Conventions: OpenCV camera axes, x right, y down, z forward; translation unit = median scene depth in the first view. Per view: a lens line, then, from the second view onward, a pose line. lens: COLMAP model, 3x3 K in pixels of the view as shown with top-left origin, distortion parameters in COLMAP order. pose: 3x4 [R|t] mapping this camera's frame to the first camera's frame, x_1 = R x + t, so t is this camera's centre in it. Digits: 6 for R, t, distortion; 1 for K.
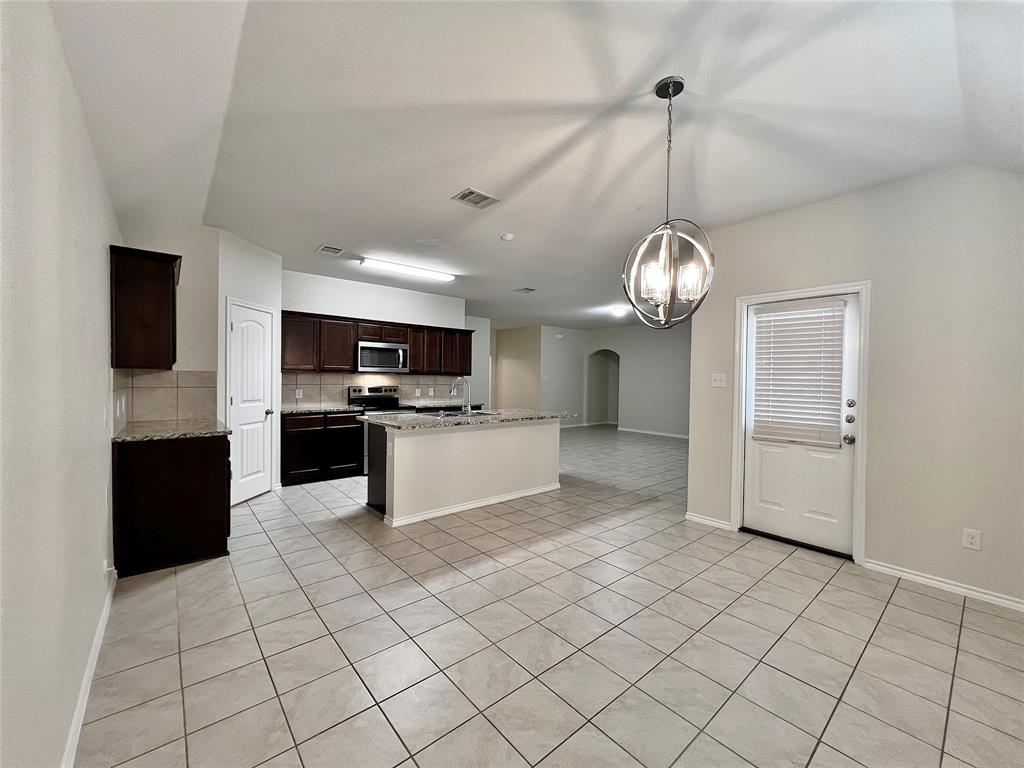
lens RADIAL K [[418.5, 0, 513.2], [0, 418.5, 380.2], [0, 0, 1]] dist [-0.000559, -0.000394]
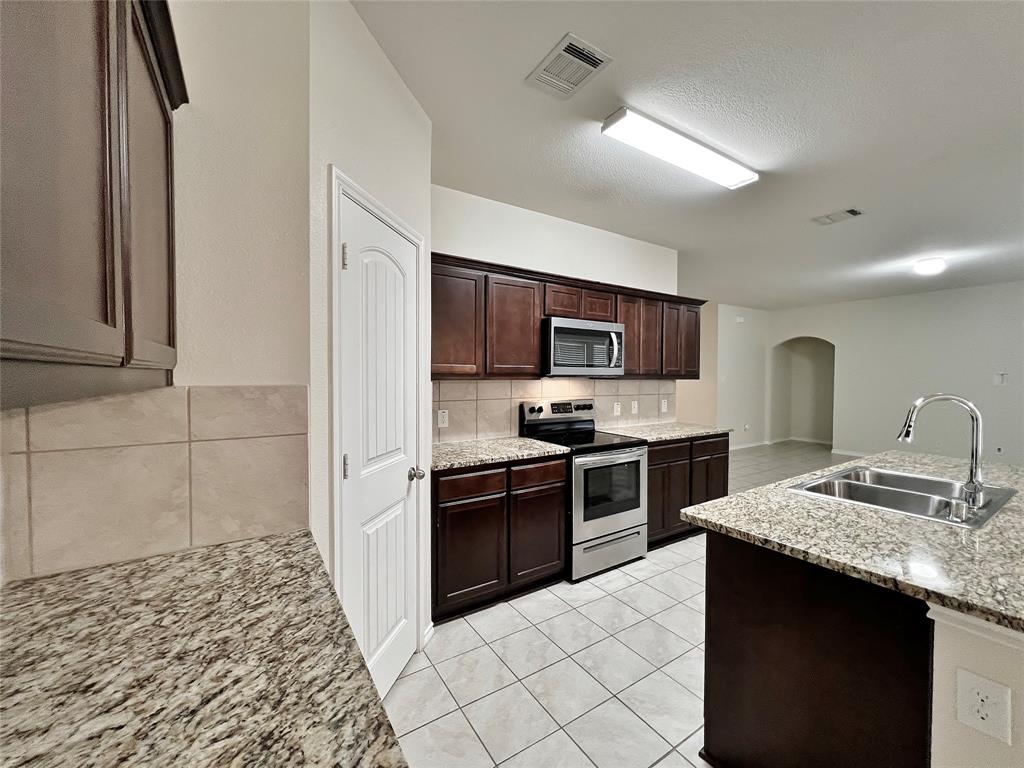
lens RADIAL K [[418.5, 0, 507.6], [0, 418.5, 381.5], [0, 0, 1]] dist [-0.000559, -0.000394]
pose [[0.989092, -0.009676, -0.146983, -0.327418], [0.010781, 0.999919, 0.006720, -0.016330], [0.146906, -0.008231, 0.989116, 0.453320]]
